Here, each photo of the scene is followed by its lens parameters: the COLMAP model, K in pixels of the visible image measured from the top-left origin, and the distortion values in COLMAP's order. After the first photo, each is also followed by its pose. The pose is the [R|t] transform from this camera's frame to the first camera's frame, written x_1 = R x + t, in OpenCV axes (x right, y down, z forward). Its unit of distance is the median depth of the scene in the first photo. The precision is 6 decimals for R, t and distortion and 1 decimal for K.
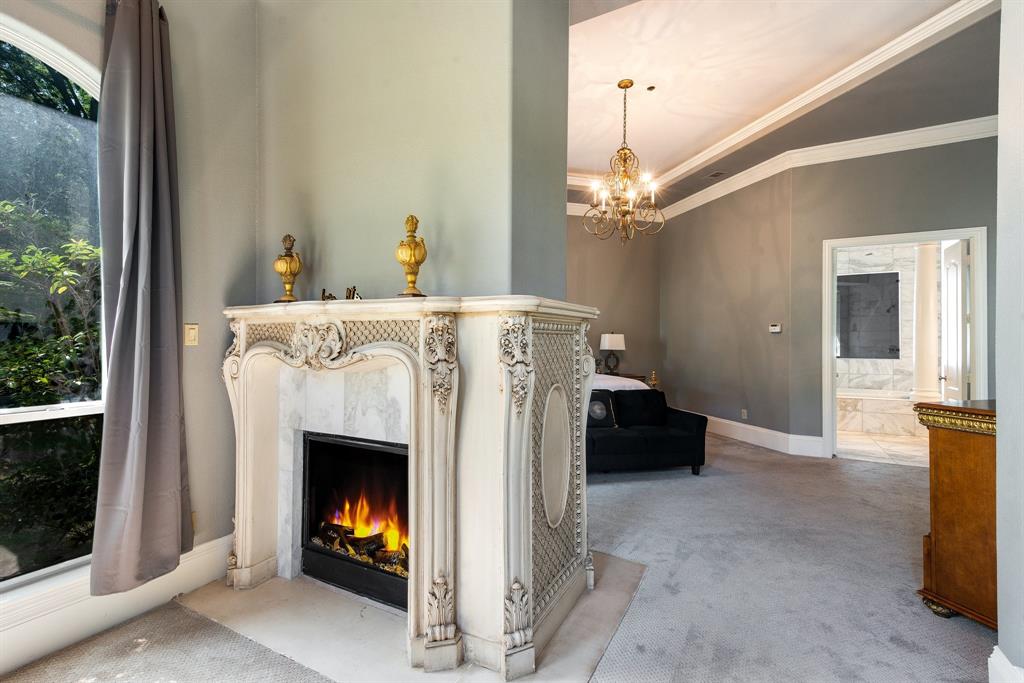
lens RADIAL K [[464.0, 0, 516.8], [0, 464.0, 339.5], [0, 0, 1]] dist [0.002398, 0.000168]
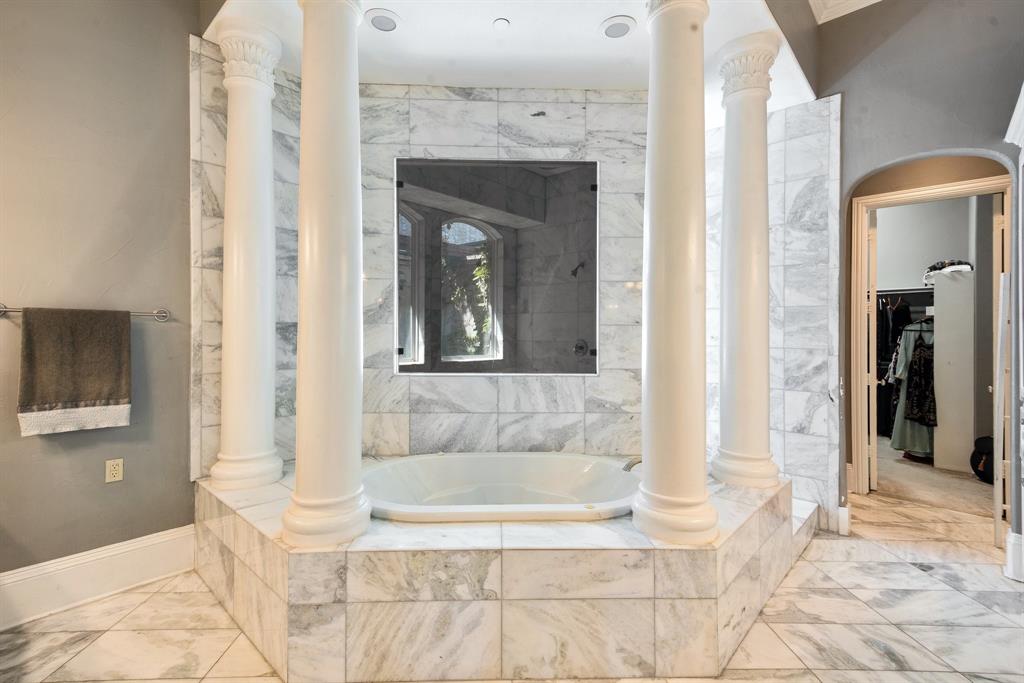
lens RADIAL K [[464.0, 0, 516.8], [0, 464.0, 339.5], [0, 0, 1]] dist [0.002398, 0.000168]
pose [[0.847899, -0.011331, 0.530037, 0.535698], [-0.001117, 0.999731, 0.023158, 0.001040], [-0.530156, -0.020228, 0.847659, 0.677452]]
